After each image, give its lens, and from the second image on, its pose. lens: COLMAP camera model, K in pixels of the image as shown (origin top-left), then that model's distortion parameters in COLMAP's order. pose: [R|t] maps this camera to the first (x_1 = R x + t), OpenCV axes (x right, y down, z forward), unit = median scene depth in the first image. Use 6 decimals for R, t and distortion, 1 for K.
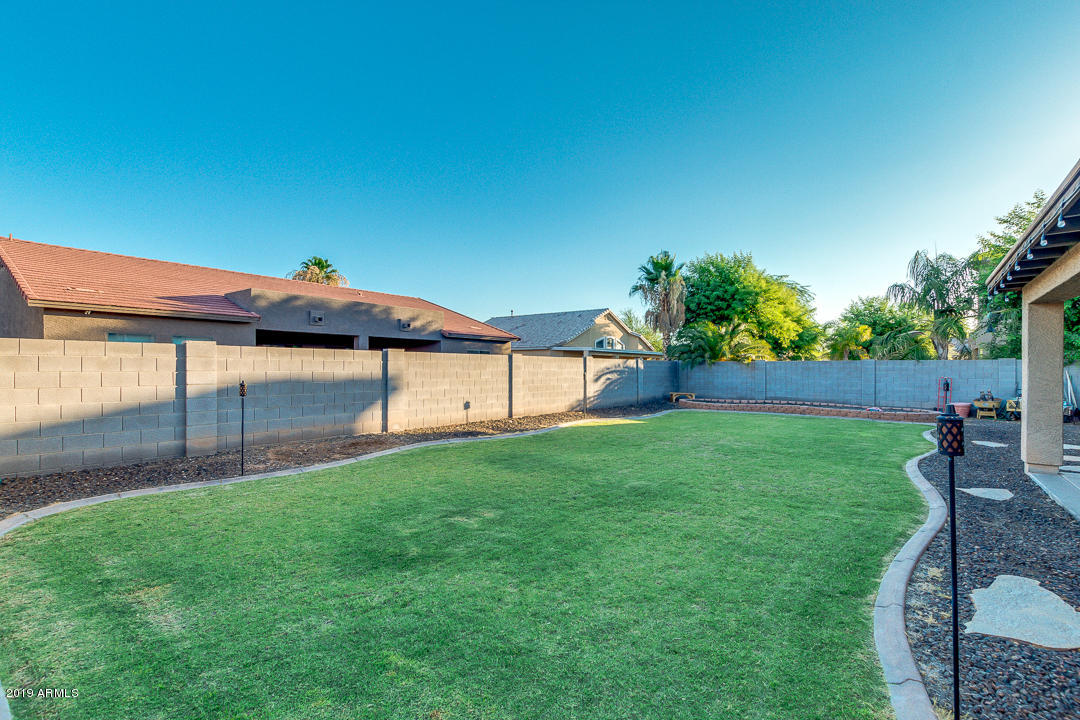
lens RADIAL K [[485.8, 0, 545.5], [0, 485.8, 363.9], [0, 0, 1]] dist [0.000458, 0.000123]
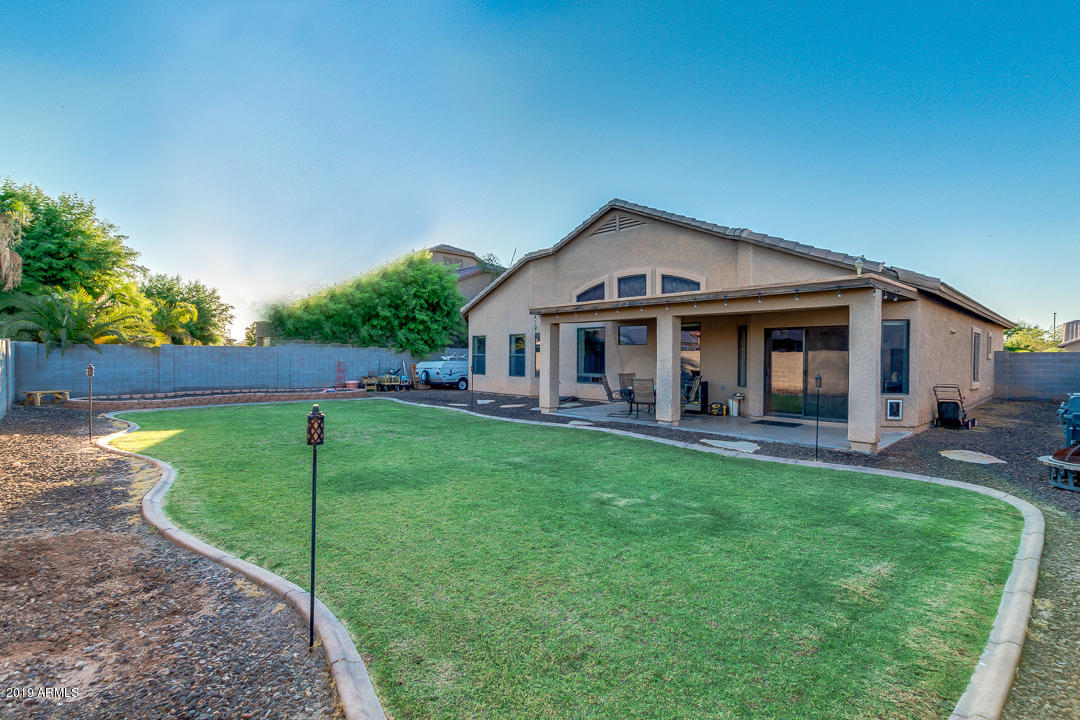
lens RADIAL K [[507.8, 0, 545.3], [0, 507.8, 370.0], [0, 0, 1]] dist [-0.031095, 0.001388]
pose [[0.174484, -0.033186, 0.984101, -0.336413], [-0.013500, 0.999257, 0.036091, -0.003610], [-0.984567, -0.019583, 0.173907, 0.252063]]
